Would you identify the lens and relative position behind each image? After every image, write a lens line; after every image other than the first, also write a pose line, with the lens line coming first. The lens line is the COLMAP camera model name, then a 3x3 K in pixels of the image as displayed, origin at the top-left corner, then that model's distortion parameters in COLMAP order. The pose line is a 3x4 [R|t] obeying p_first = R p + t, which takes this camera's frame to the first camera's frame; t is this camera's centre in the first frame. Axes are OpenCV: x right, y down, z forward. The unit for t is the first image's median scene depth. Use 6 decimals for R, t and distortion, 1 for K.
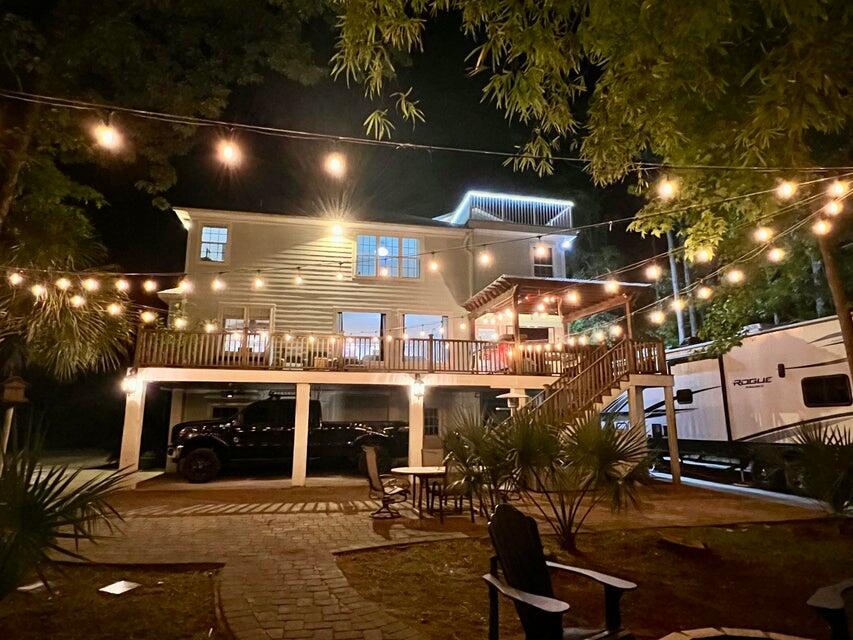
lens RADIAL K [[504.5, 0, 422.1], [0, 504.5, 314.7], [0, 0, 1]] dist [-0.007449, 0.000734]
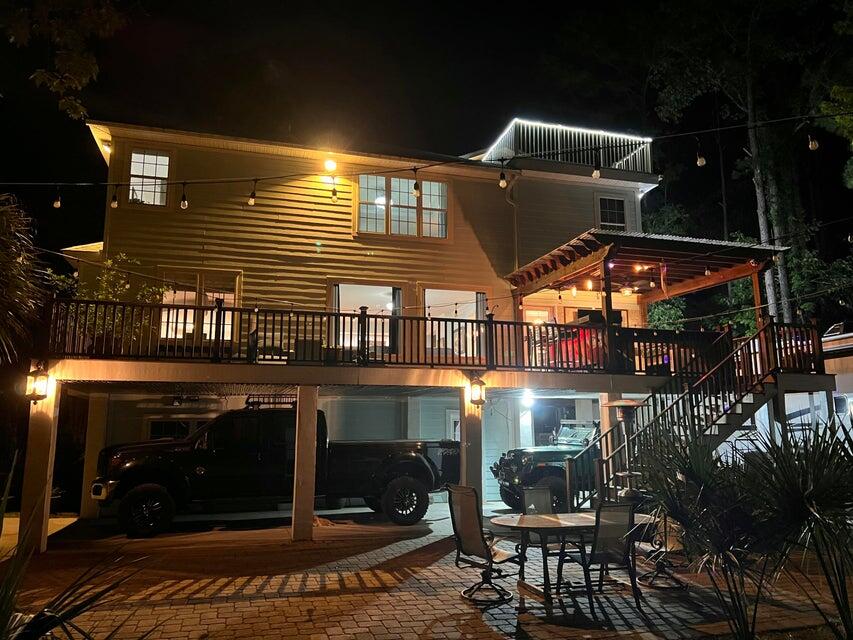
lens RADIAL K [[635.9, 0, 427.8], [0, 635.9, 324.6], [0, 0, 1]] dist [0.025795, -0.025297]
pose [[0.997094, 0.007892, 0.075775, -0.132362], [-0.010745, 0.999246, 0.037318, 0.022255], [-0.075423, -0.038024, 0.996426, 0.145764]]
